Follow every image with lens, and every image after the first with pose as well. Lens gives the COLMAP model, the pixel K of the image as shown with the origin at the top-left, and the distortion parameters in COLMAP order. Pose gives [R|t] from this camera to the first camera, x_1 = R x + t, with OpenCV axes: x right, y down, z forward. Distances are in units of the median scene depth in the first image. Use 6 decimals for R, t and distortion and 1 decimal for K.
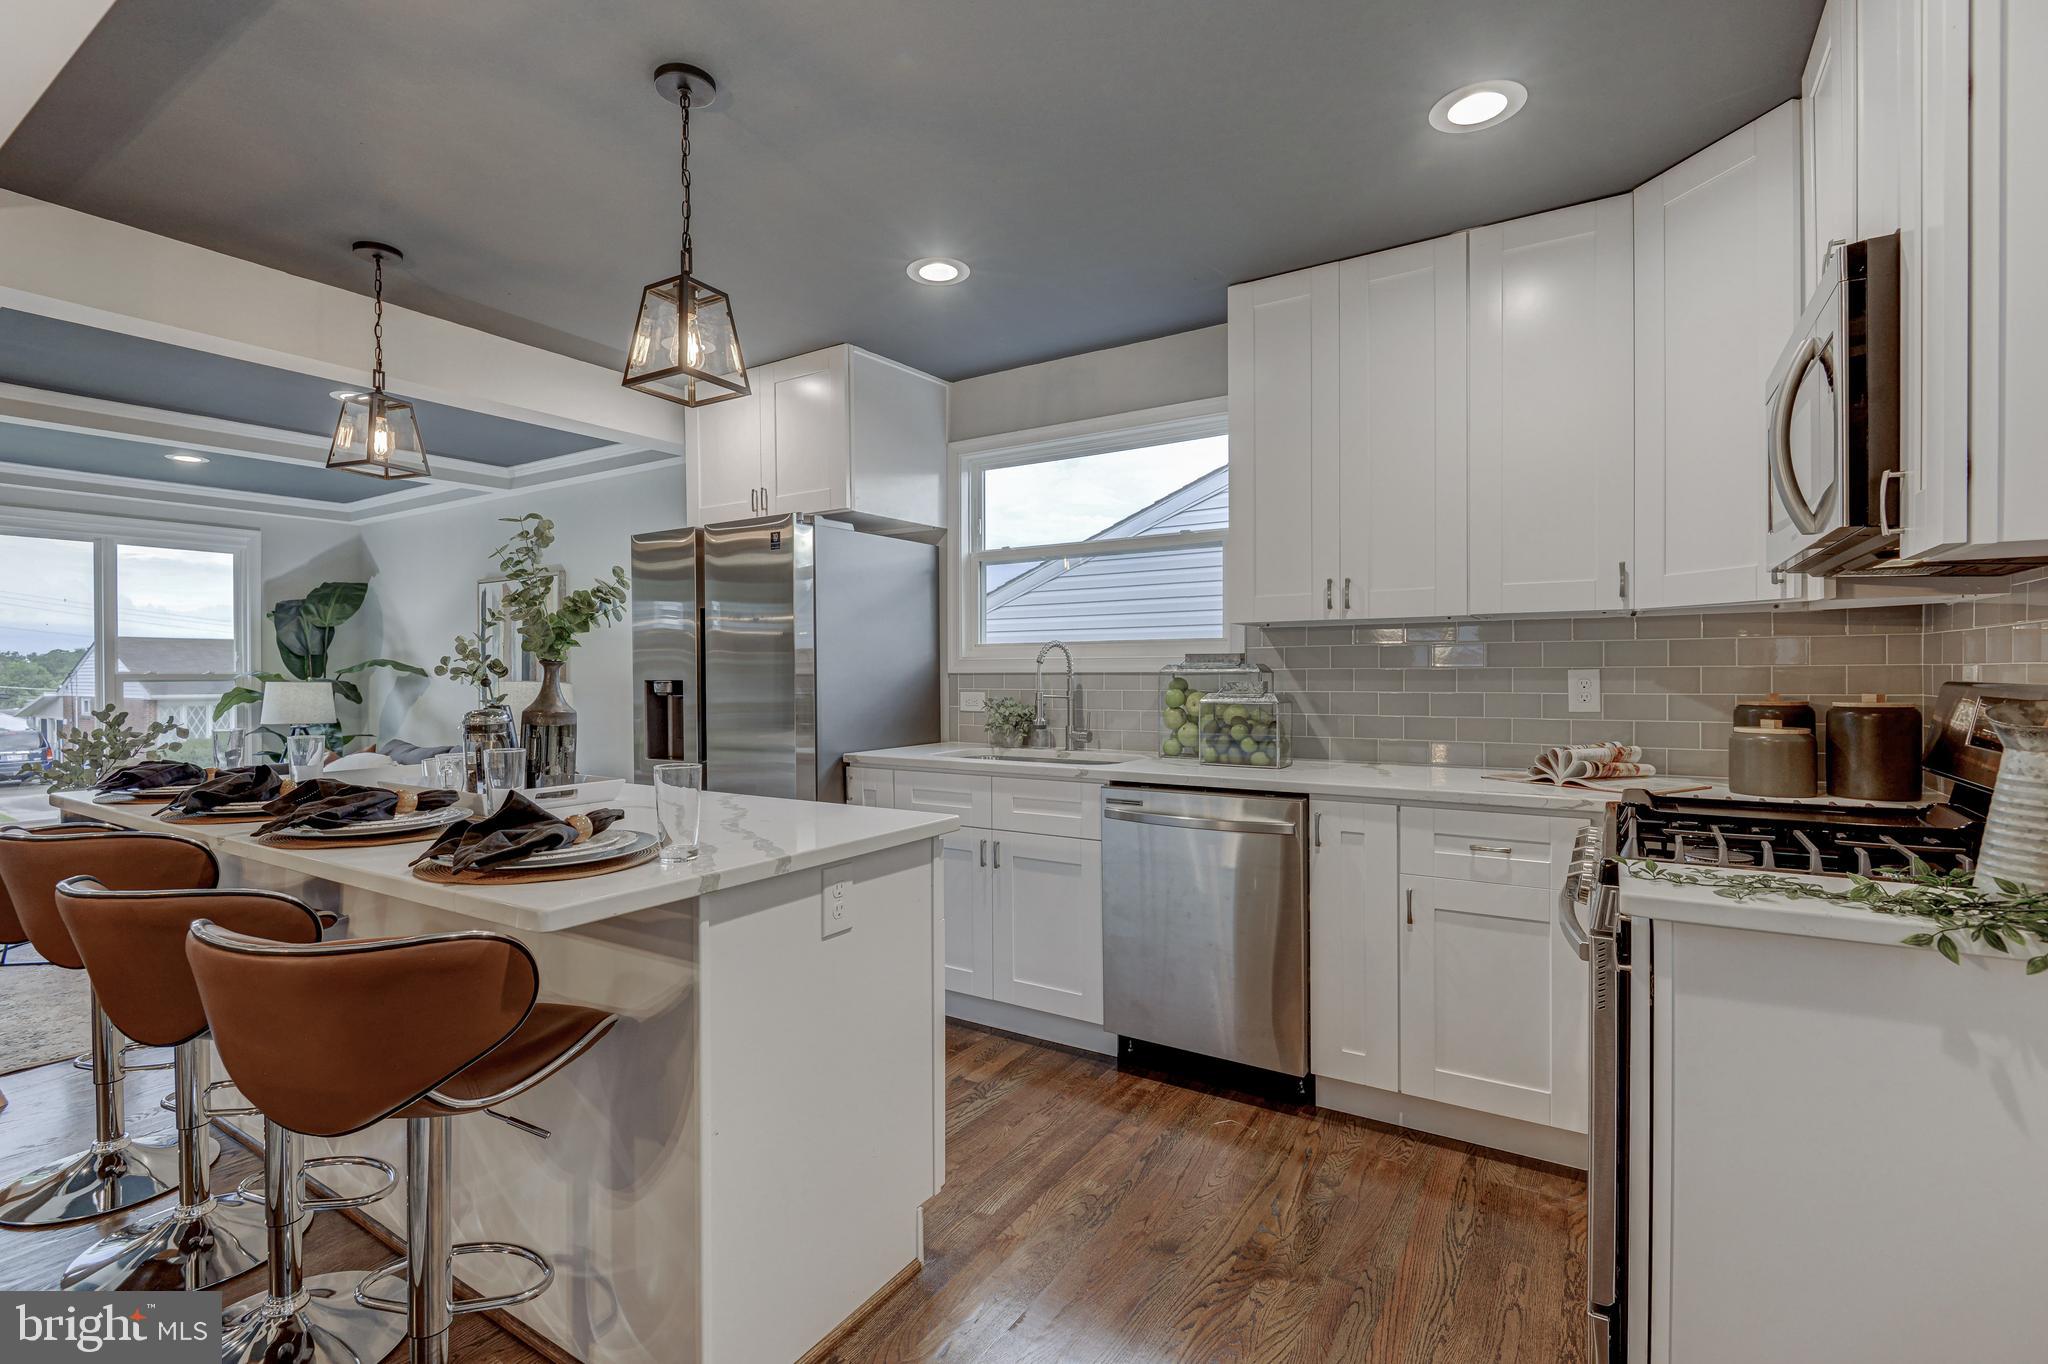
lens RADIAL K [[946.8, 0, 1012.5], [0, 946.8, 678.2], [0, 0, 1]] dist [0.001826, -0.004829]
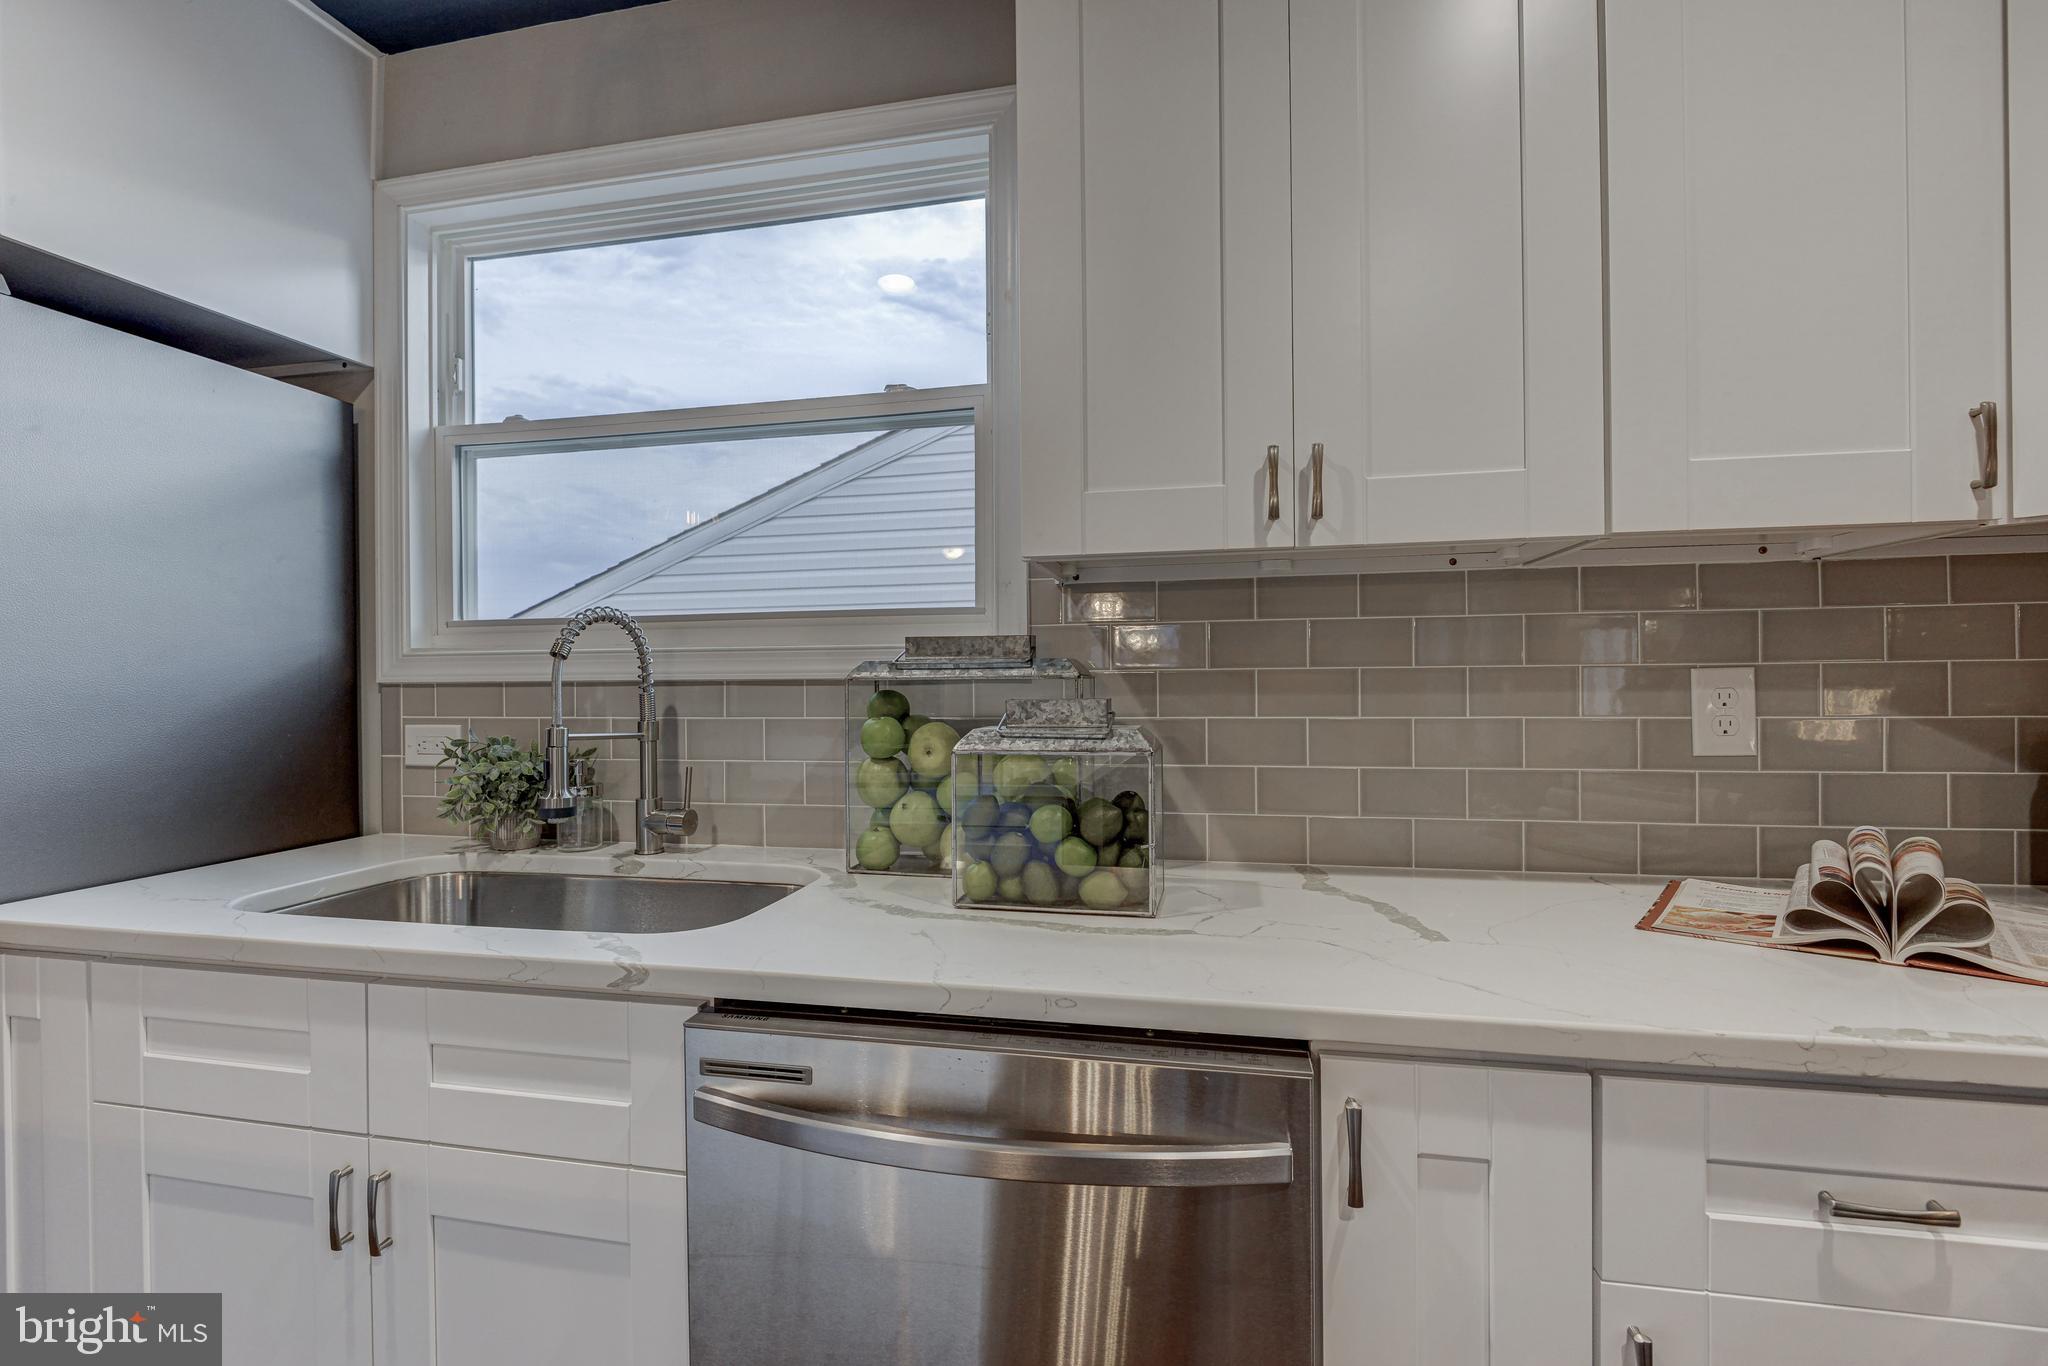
lens RADIAL K [[946.8, 0, 1012.5], [0, 946.8, 679.2], [0, 0, 1]] dist [0.001826, -0.004829]
pose [[0.939431, -0.004312, 0.342711, 0.073219], [0.007337, 0.999945, -0.007530, -0.002095], [-0.342659, 0.009588, 0.939411, 0.534962]]
